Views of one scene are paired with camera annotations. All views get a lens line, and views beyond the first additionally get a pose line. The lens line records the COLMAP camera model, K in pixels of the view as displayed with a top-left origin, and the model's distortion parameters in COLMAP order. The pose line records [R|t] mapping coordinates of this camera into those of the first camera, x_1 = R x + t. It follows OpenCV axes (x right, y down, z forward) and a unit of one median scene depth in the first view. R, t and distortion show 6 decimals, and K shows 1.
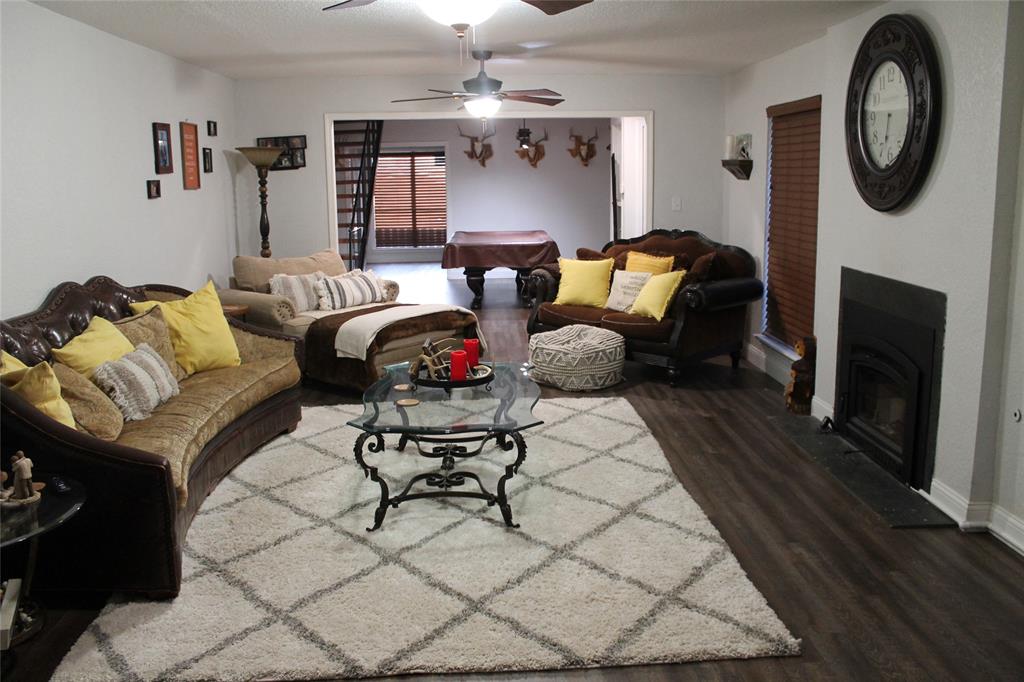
lens RADIAL K [[857.3, 0, 521.9], [0, 857.3, 337.5], [0, 0, 1]] dist [-0.176222, 0.159188]
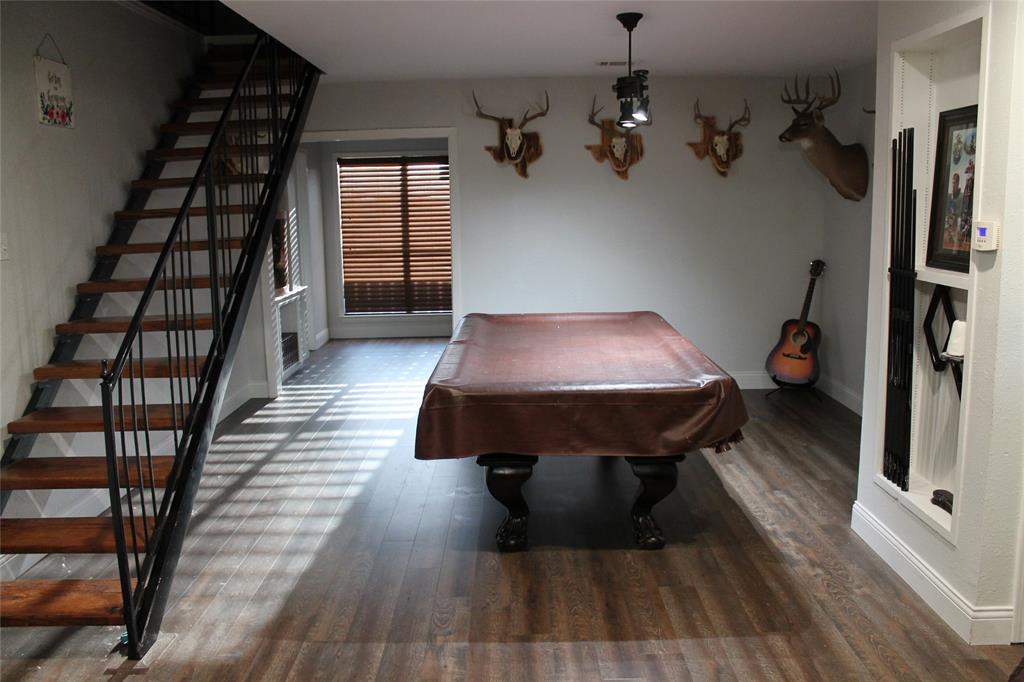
lens RADIAL K [[857.3, 0, 521.9], [0, 857.3, 337.5], [0, 0, 1]] dist [-0.176222, 0.159188]
pose [[0.999416, 0.000925, -0.034169, -0.028642], [-0.001784, 0.999683, -0.025109, -0.091397], [0.034135, 0.025156, 0.999101, 0.491192]]
